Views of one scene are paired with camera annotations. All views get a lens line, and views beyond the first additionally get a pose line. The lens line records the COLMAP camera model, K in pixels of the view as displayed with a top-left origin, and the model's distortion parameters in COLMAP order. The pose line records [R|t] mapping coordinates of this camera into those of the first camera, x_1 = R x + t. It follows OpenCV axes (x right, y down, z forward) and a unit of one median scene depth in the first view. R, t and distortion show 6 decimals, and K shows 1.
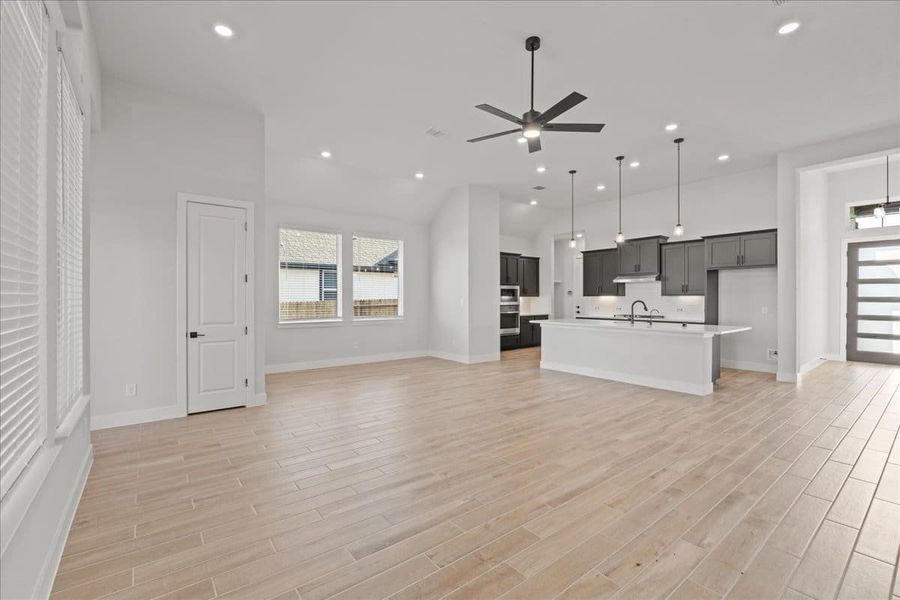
lens RADIAL K [[391.0, 0, 450.0], [0, 391.0, 300.0], [0, 0, 1]] dist [-0.012603, -0.000345]
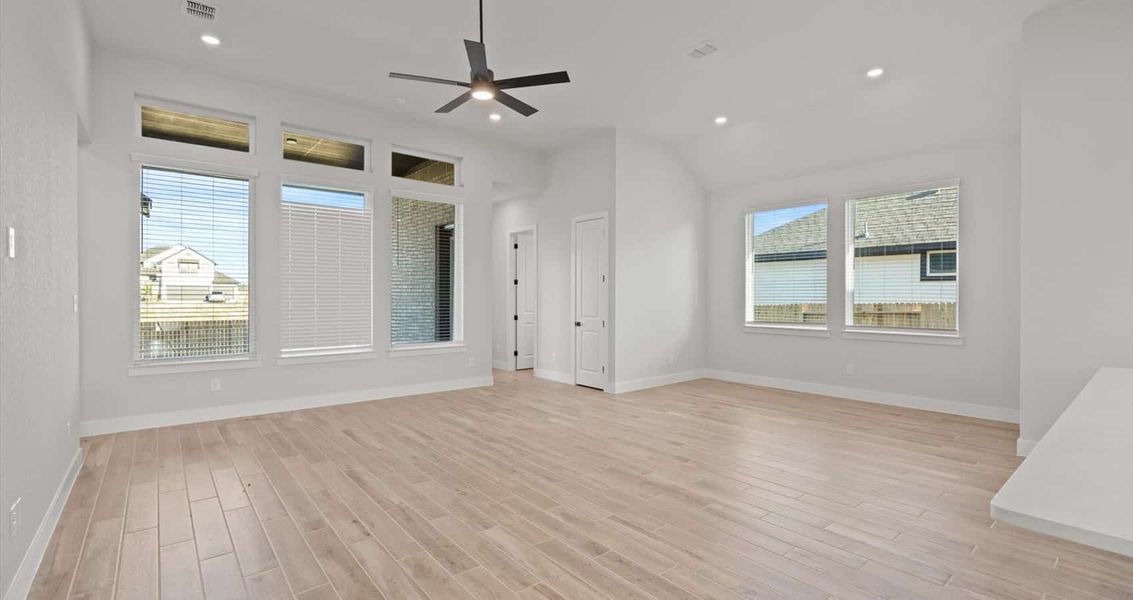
lens RADIAL K [[495.5, 0, 566.5], [0, 495.5, 300.0], [0, 0, 1]] dist [-0.018477, -0.000205]
pose [[0.032834, 0.007480, -0.999433, 0.610188], [-0.008919, 0.999934, 0.007191, -0.001547], [0.999421, 0.008678, 0.032899, 0.555258]]
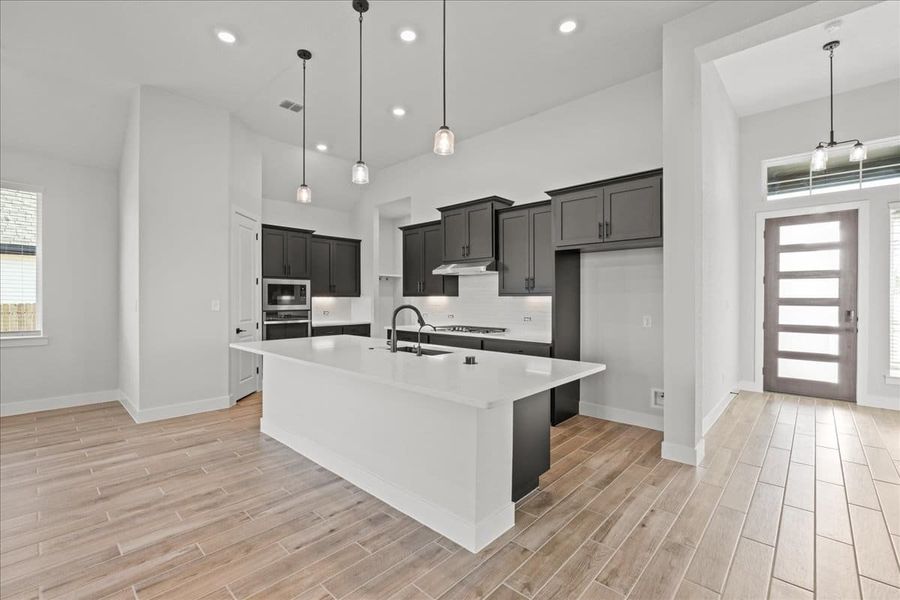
lens RADIAL K [[391.0, 0, 450.0], [0, 391.0, 300.0], [0, 0, 1]] dist [-0.012603, -0.000345]
pose [[0.987640, -0.000376, 0.156738, 0.408877], [0.000144, 0.999999, 0.001494, -0.005932], [-0.156738, -0.001453, 0.987639, 0.448973]]
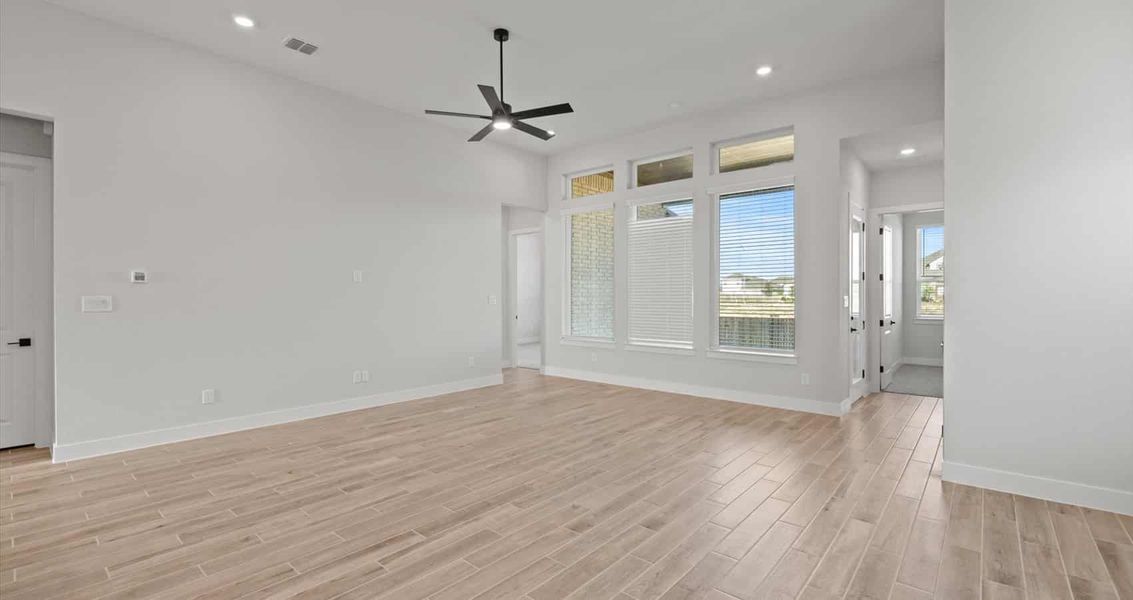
lens RADIAL K [[495.5, 0, 566.5], [0, 495.5, 300.0], [0, 0, 1]] dist [-0.018477, -0.000205]
pose [[-0.981550, 0.001474, -0.191198, 0.140764], [-0.001299, 0.999896, 0.014376, -0.005286], [0.191200, 0.014359, -0.981446, 1.090359]]
